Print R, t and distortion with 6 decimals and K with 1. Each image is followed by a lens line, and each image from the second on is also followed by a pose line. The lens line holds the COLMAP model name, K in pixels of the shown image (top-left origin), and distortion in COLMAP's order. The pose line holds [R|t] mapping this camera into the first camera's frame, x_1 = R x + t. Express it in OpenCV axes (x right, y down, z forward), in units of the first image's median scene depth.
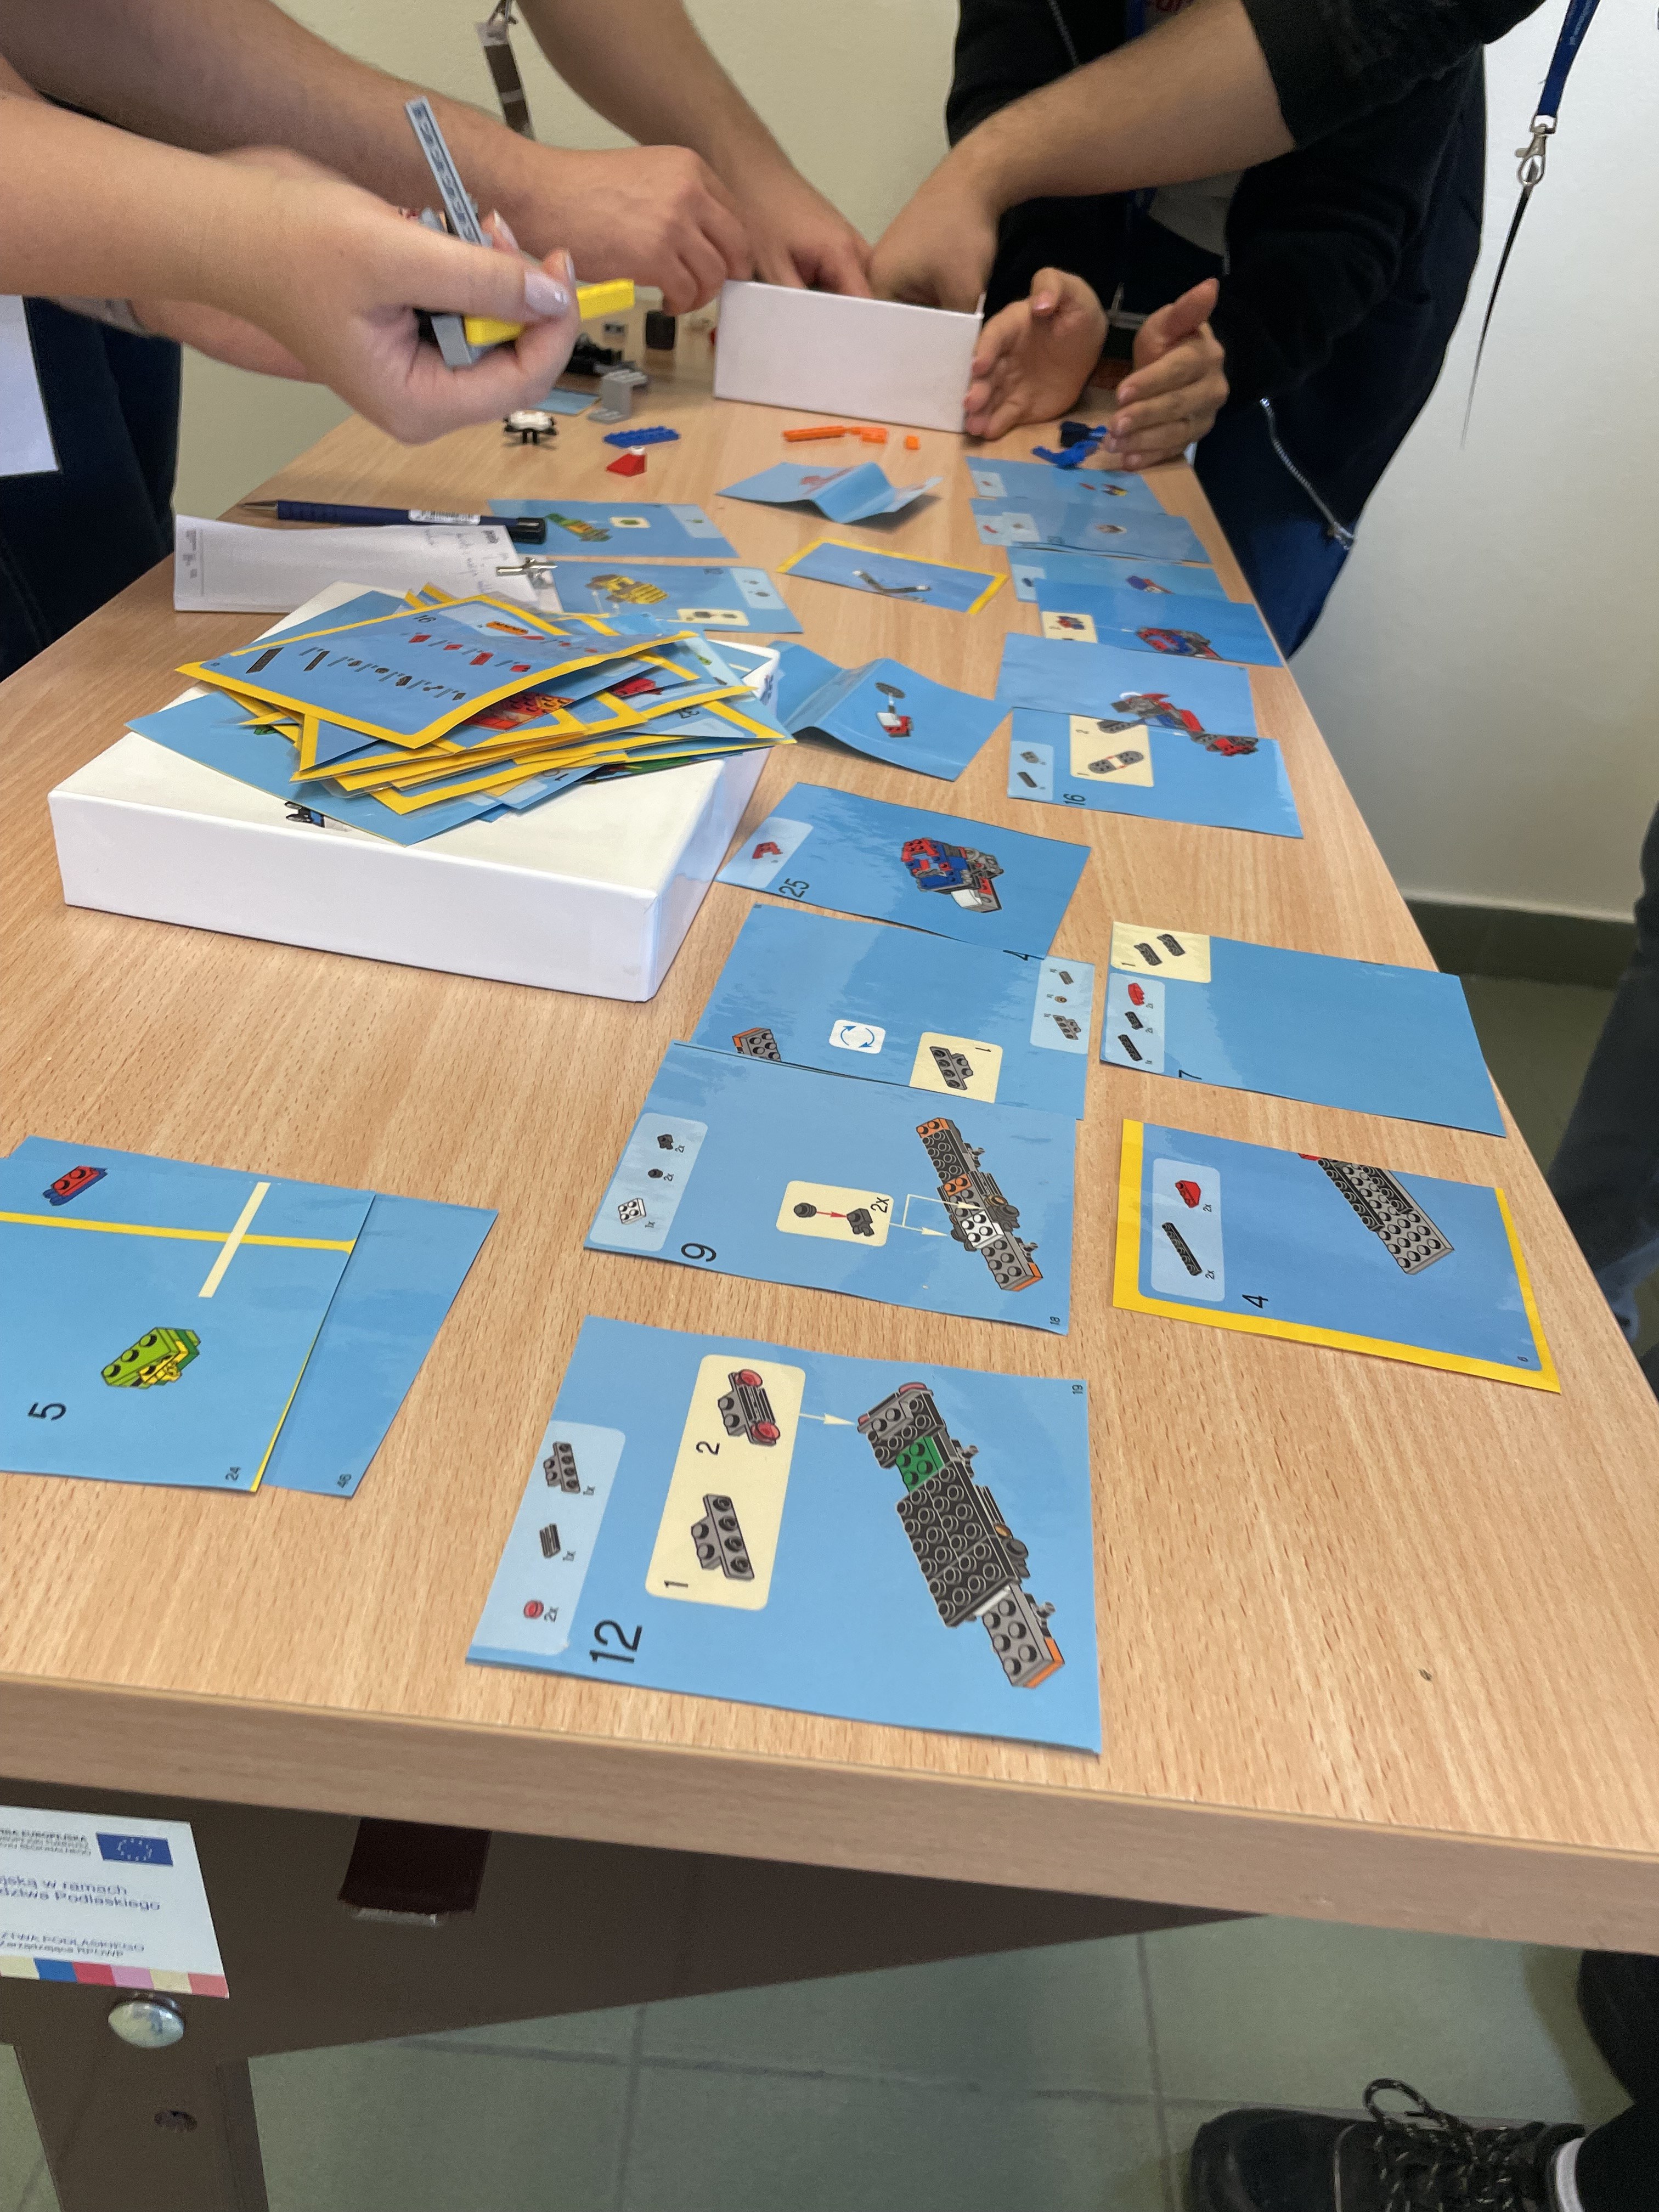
lens RADIAL K [[1678.8, 0, 851.3], [0, 1678.8, 1103.7], [0, 0, 1]] dist [0.033398, -0.055975]
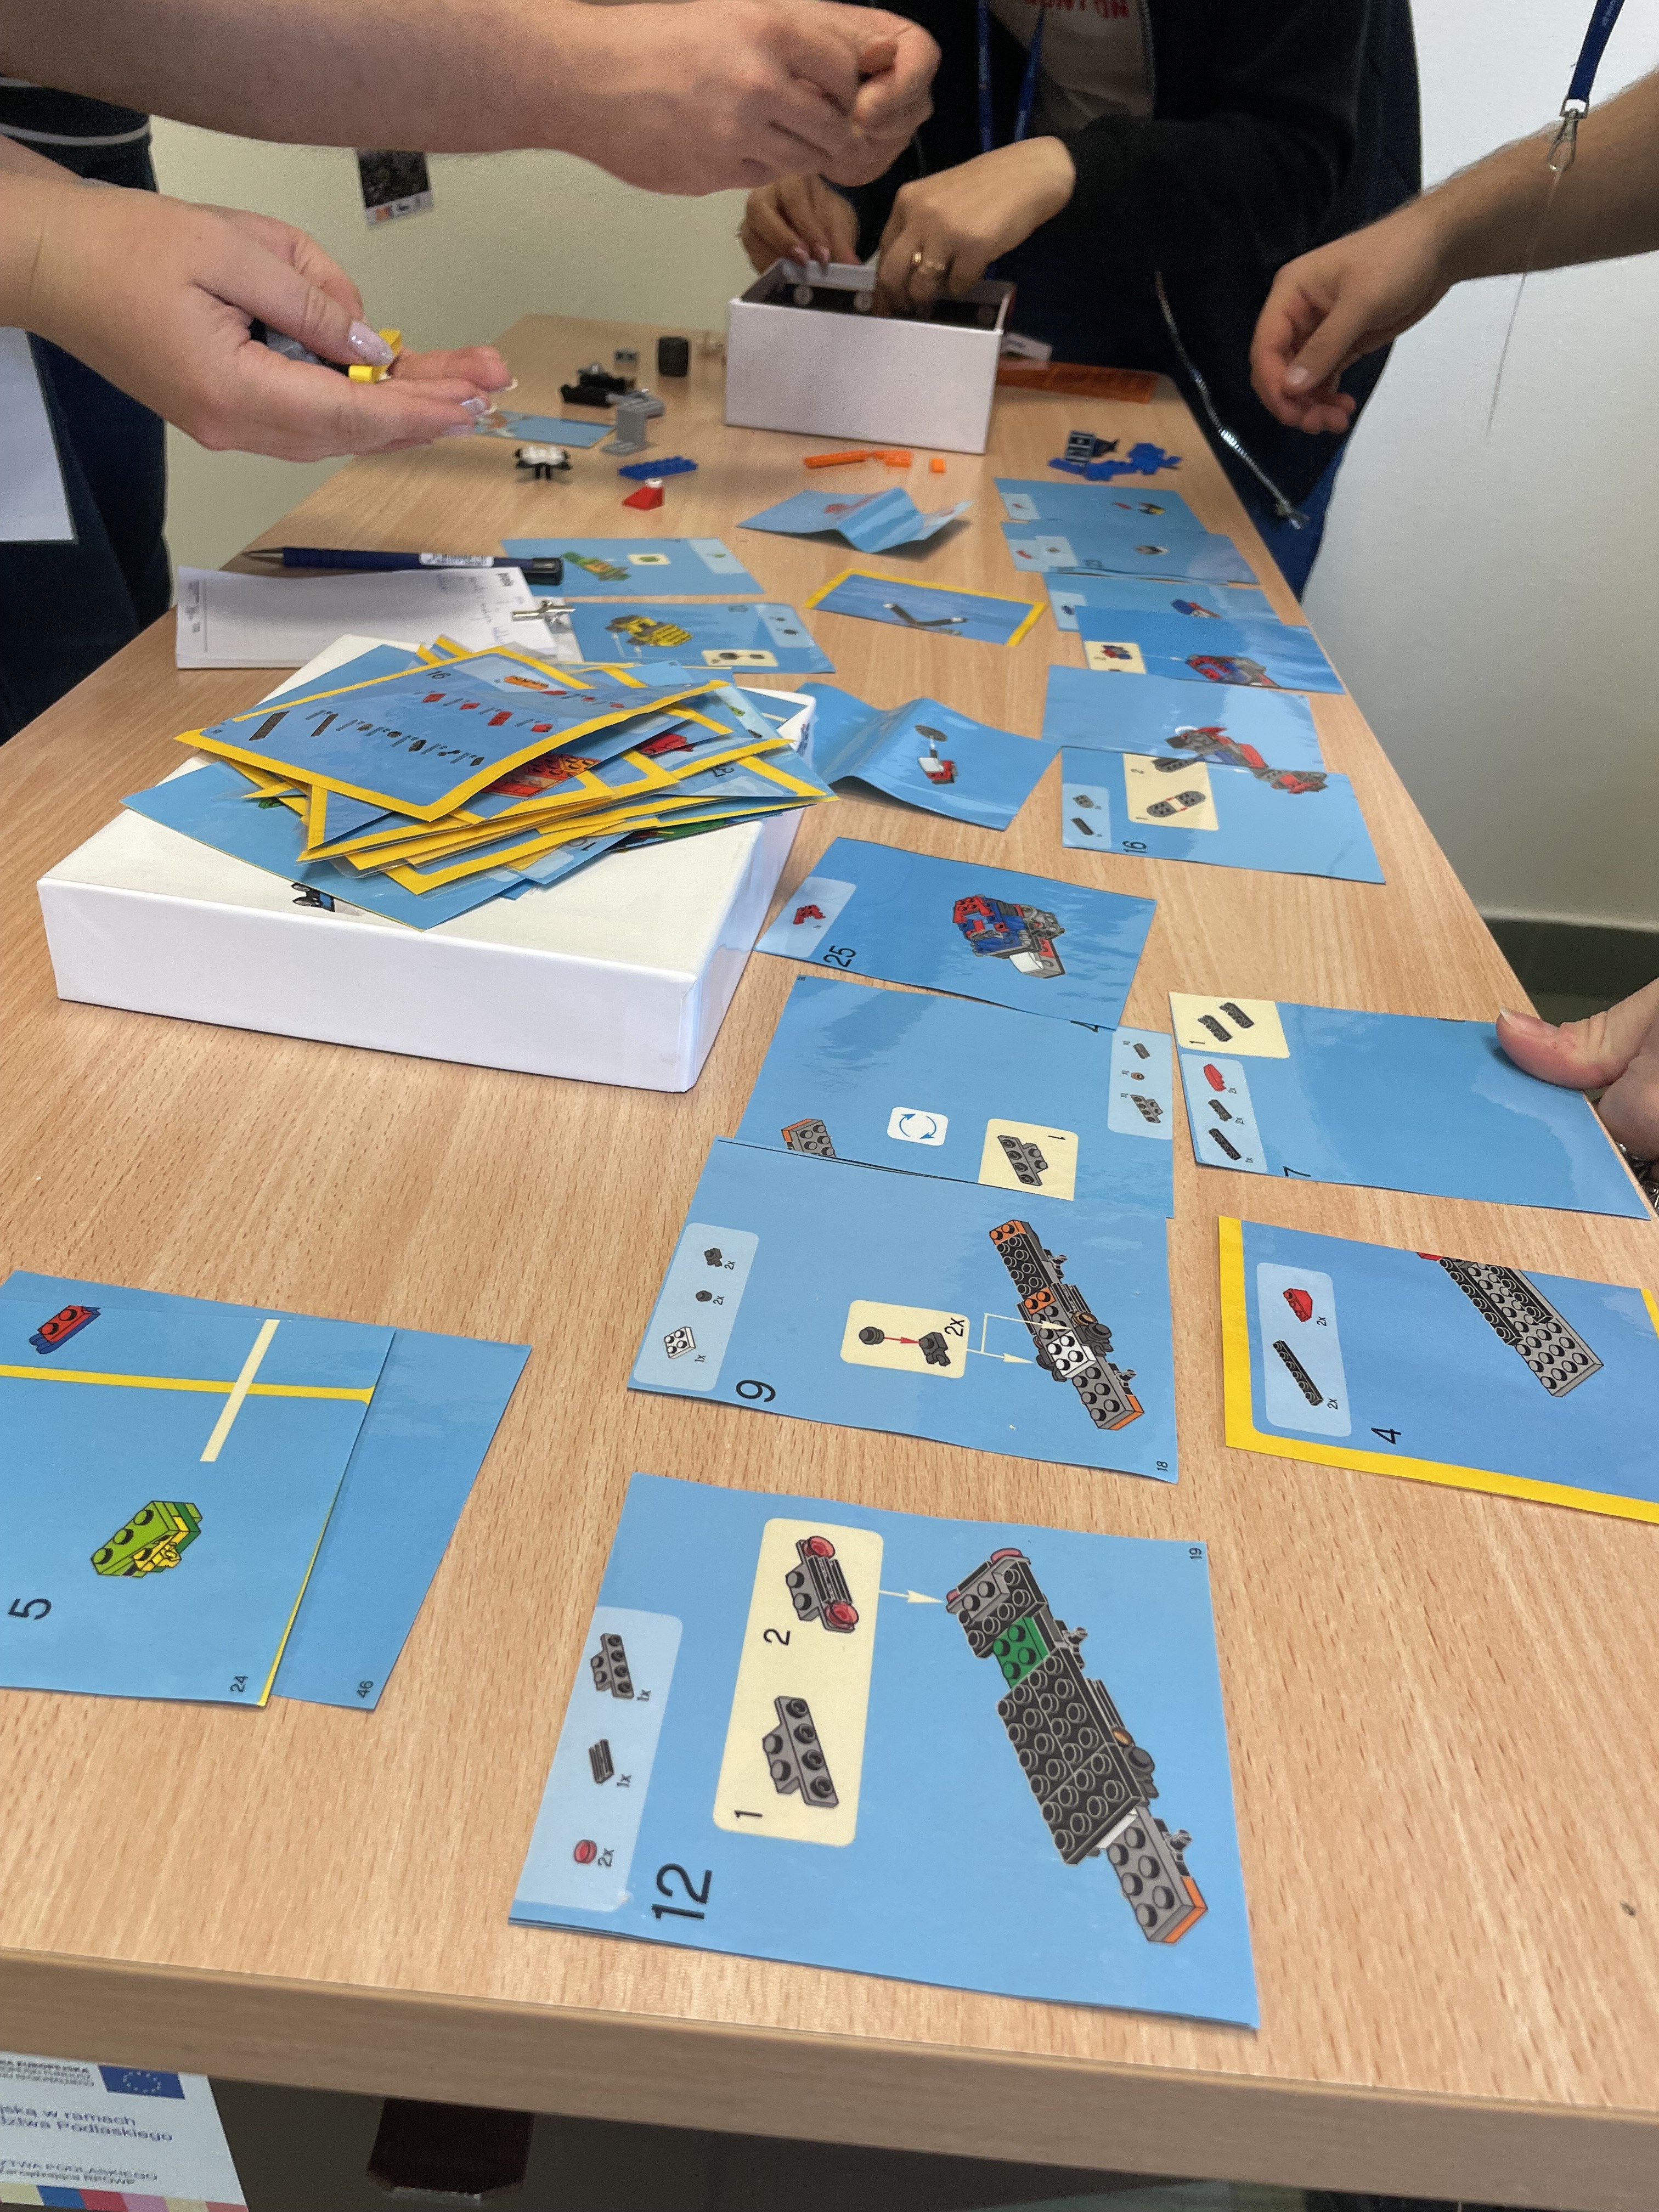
lens RADIAL K [[1678.8, 0, 827.9], [0, 1678.8, 1104.5], [0, 0, 1]] dist [0.033398, -0.055975]
pose [[0.999472, -0.020798, -0.024952, -0.026367], [0.020589, 0.999751, -0.008628, -0.053084], [0.025125, 0.008109, 0.999651, 0.103700]]
